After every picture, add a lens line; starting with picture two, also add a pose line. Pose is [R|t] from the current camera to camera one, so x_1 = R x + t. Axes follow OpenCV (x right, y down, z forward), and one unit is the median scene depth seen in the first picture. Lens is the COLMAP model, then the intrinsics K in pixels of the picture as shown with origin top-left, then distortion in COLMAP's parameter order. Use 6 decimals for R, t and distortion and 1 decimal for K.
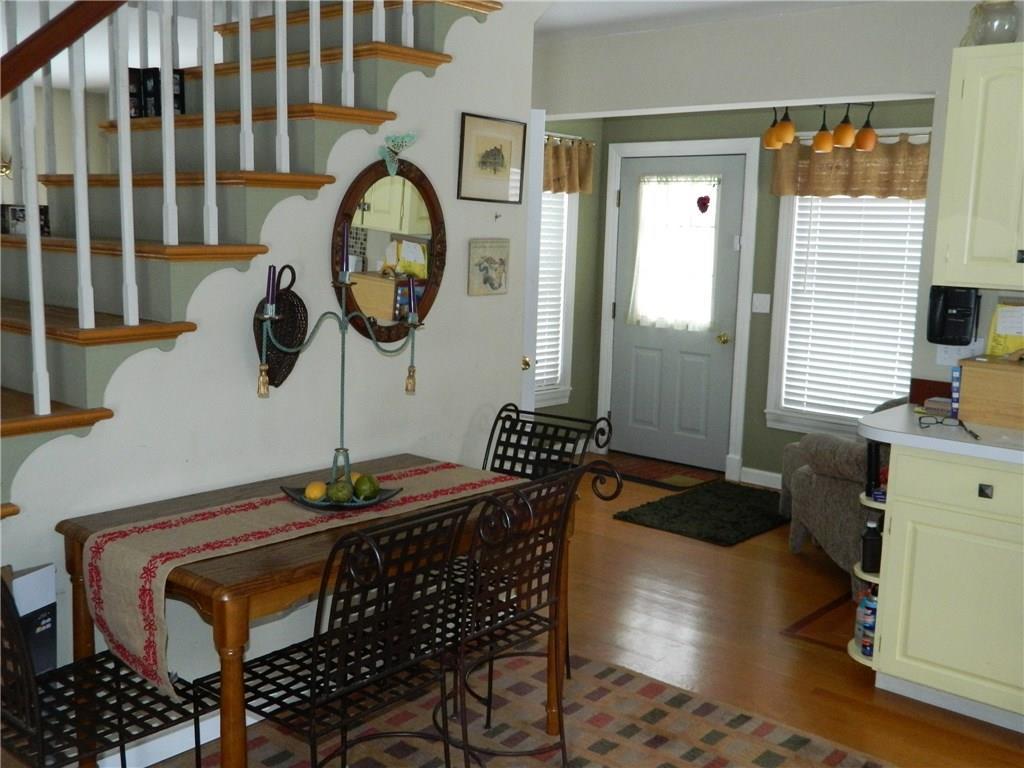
lens RADIAL K [[1032.8, 0, 511.1], [0, 1032.8, 380.2], [0, 0, 1]] dist [0.000618, 0.000000]
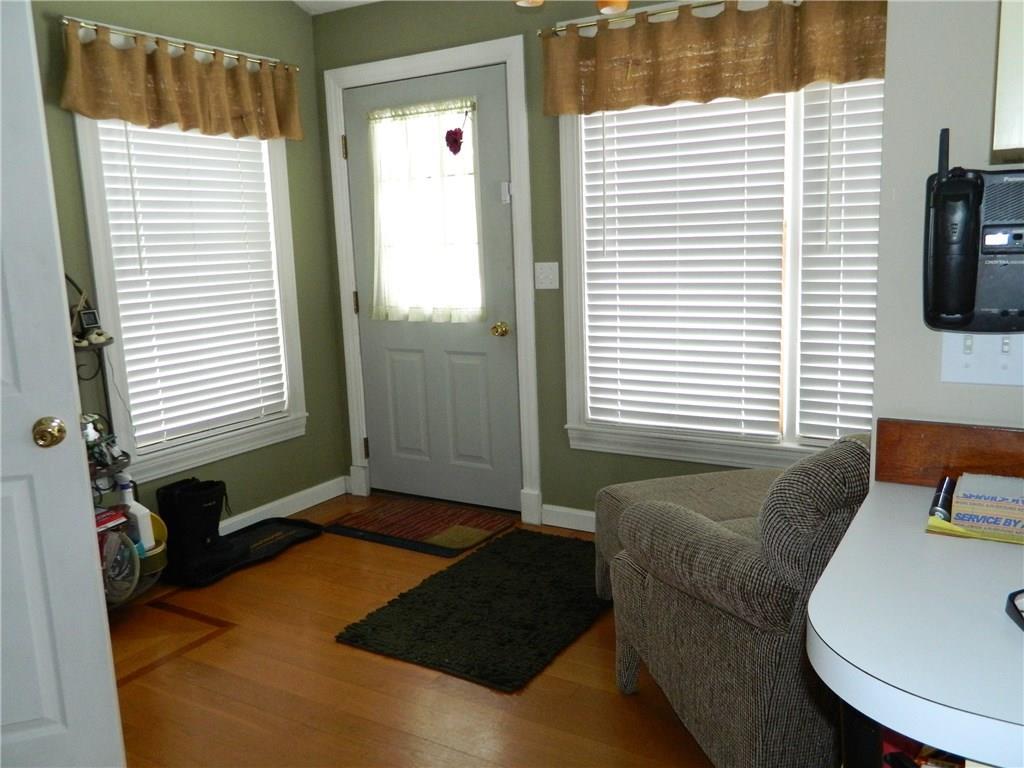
lens RADIAL K [[847.7, 0, 511.8], [0, 847.7, 385.0], [0, 0, 1]] dist [-0.005806, 0.009340]
pose [[0.983491, -0.096910, 0.152819, 0.122006], [0.091822, 0.994971, 0.040026, -0.025461], [-0.155929, -0.025333, 0.987443, 0.427153]]
